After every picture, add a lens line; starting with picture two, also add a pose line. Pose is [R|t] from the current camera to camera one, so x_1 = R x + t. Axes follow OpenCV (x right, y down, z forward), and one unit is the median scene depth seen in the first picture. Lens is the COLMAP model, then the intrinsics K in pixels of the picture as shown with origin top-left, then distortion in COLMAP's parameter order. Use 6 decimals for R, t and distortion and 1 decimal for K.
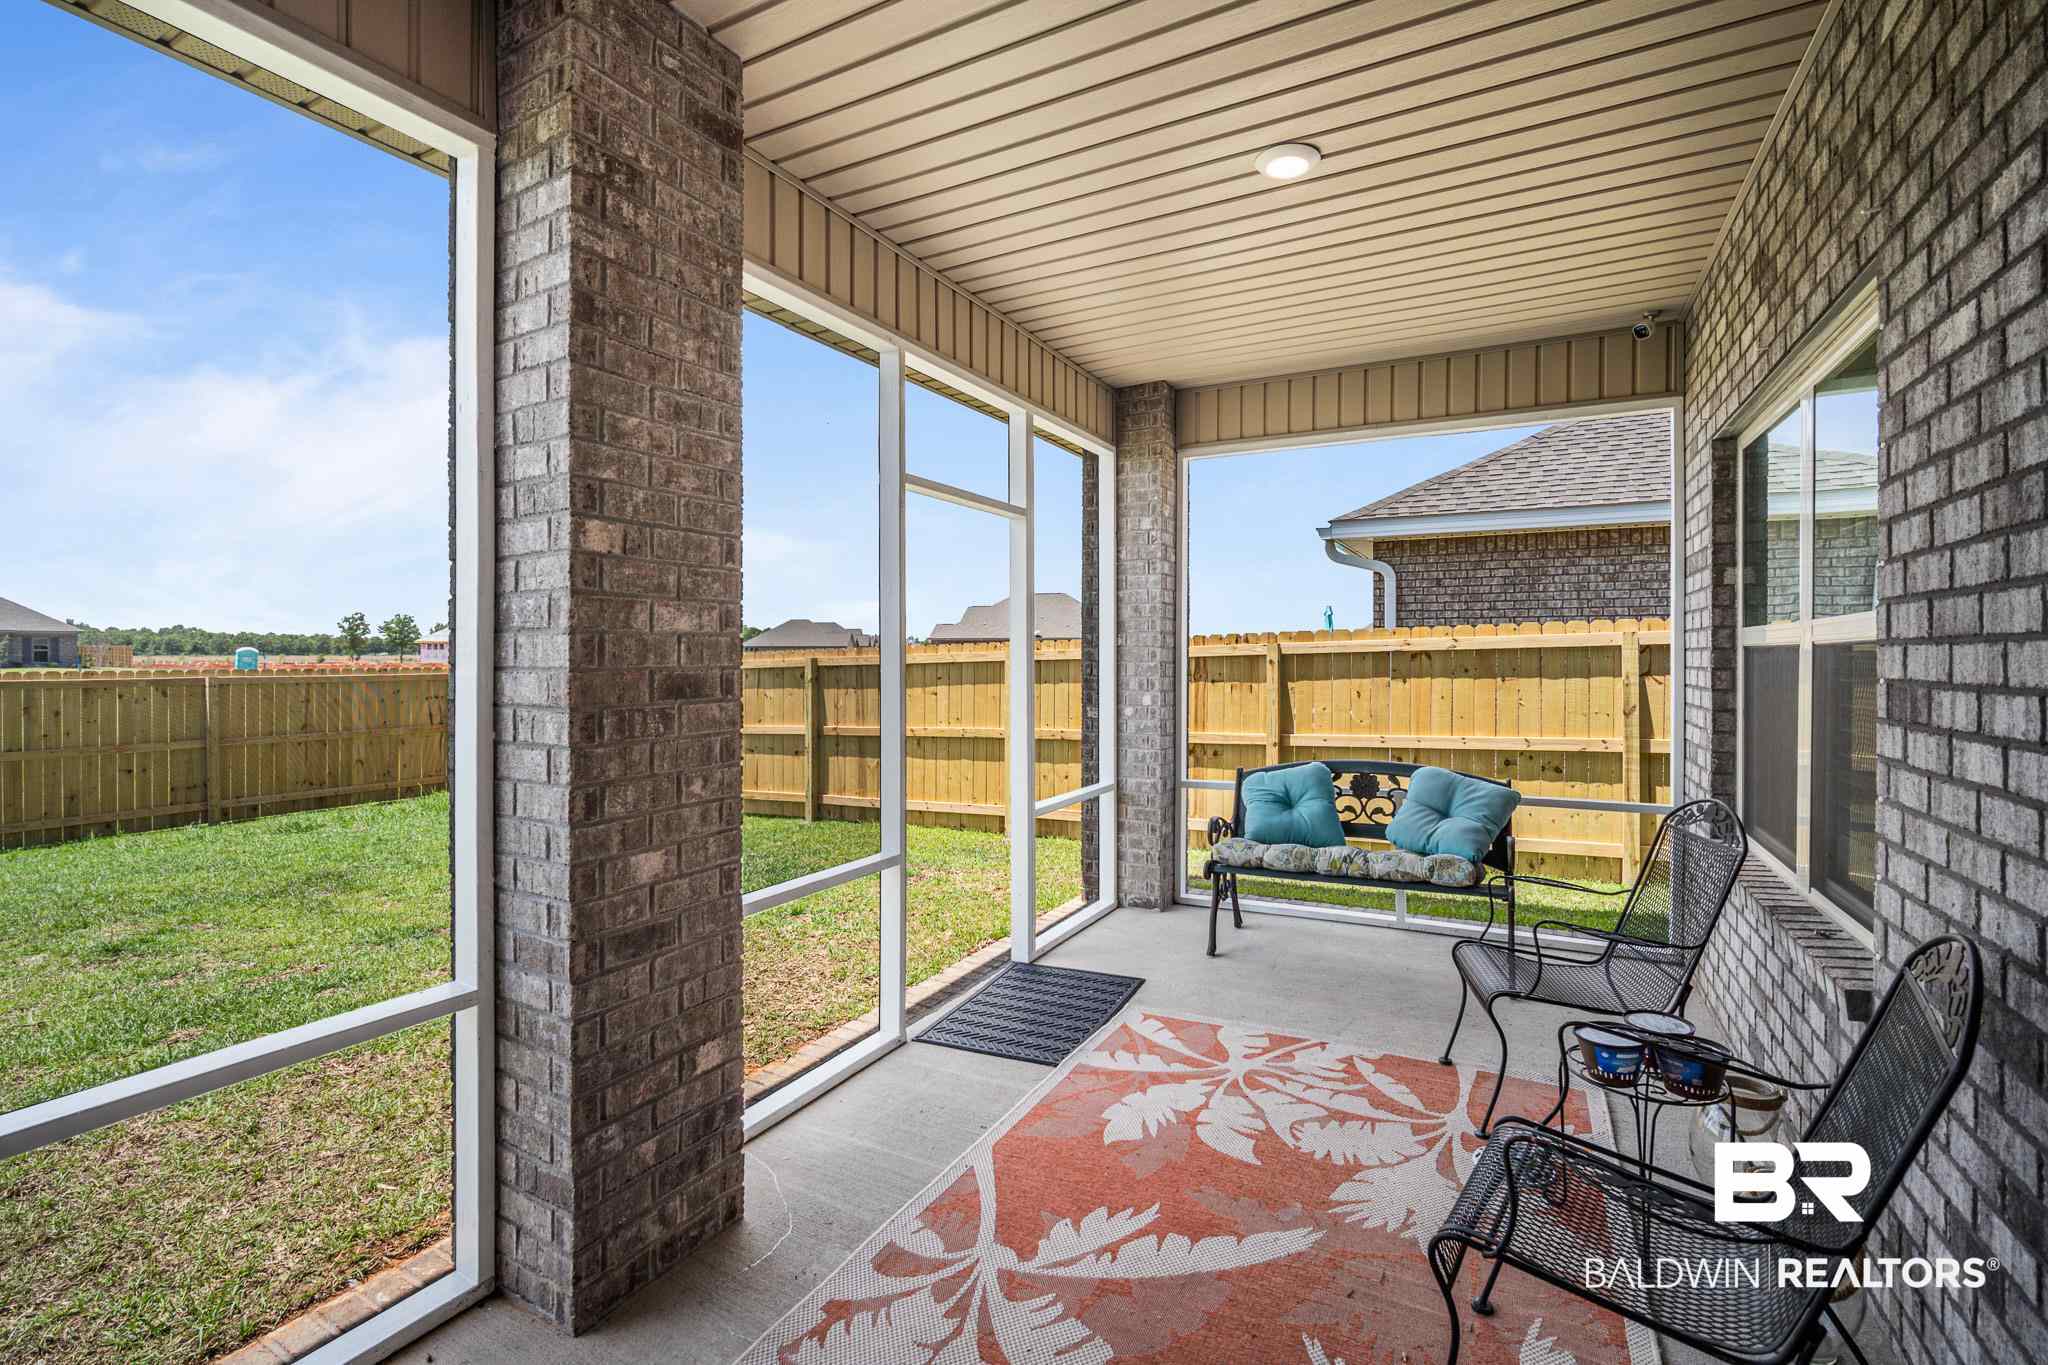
lens RADIAL K [[902.3, 0, 1025.5], [0, 902.3, 665.3], [0, 0, 1]] dist [-0.008319, 0.001616]
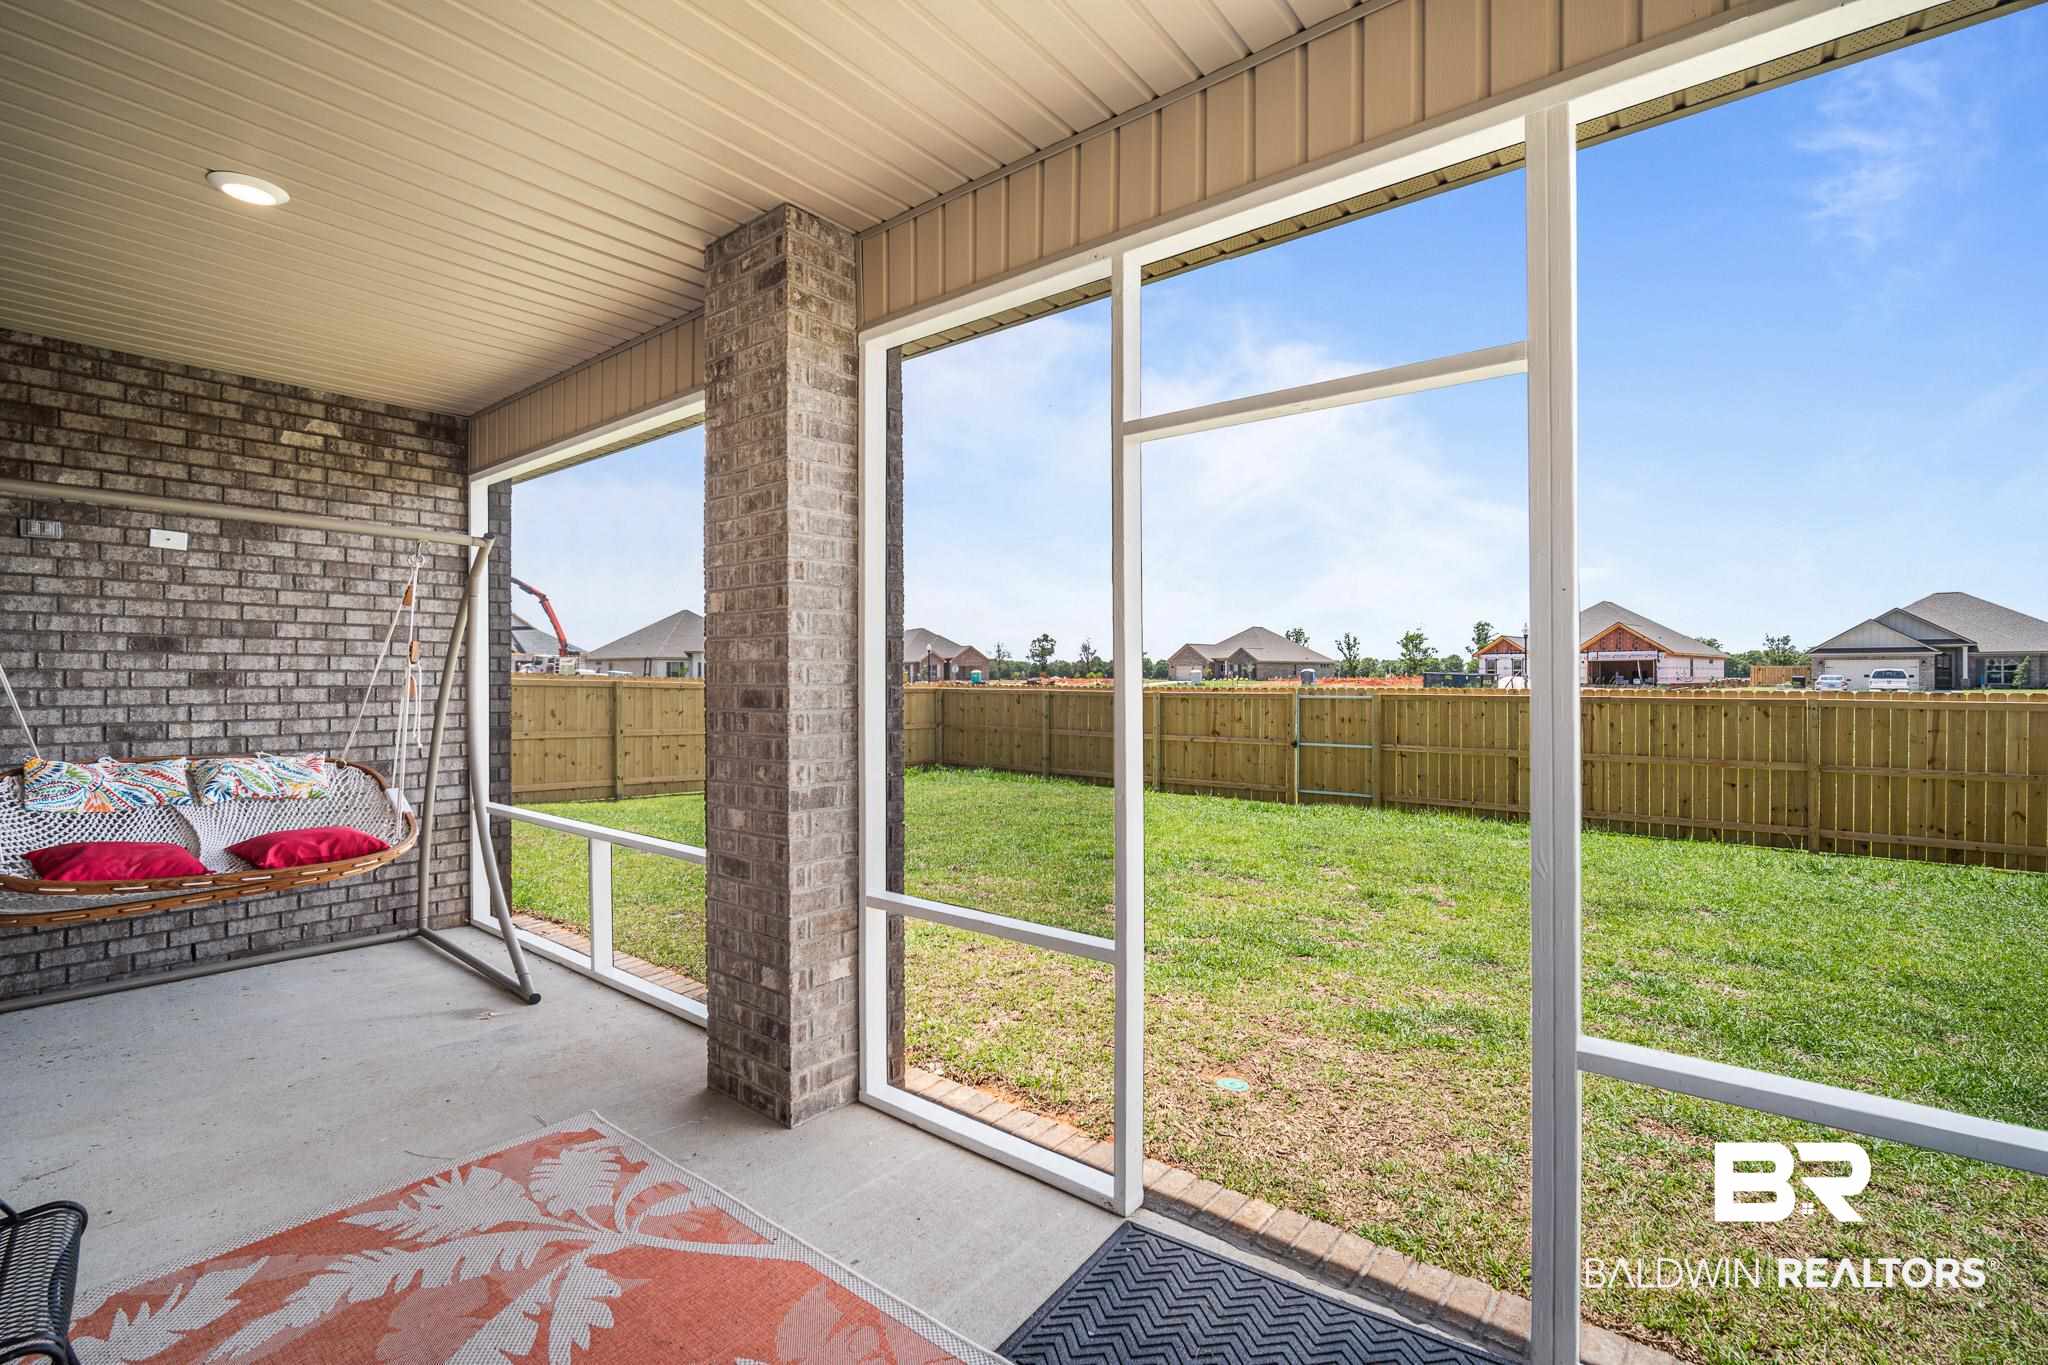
lens RADIAL K [[902.3, 0, 1025.9], [0, 902.3, 681.0], [0, 0, 1]] dist [-0.008319, 0.001616]
pose [[-0.168053, 0.006077, -0.985759, 0.909552], [-0.012022, 0.999894, 0.008214, -0.020582], [0.985705, 0.013231, -0.167962, 1.618511]]
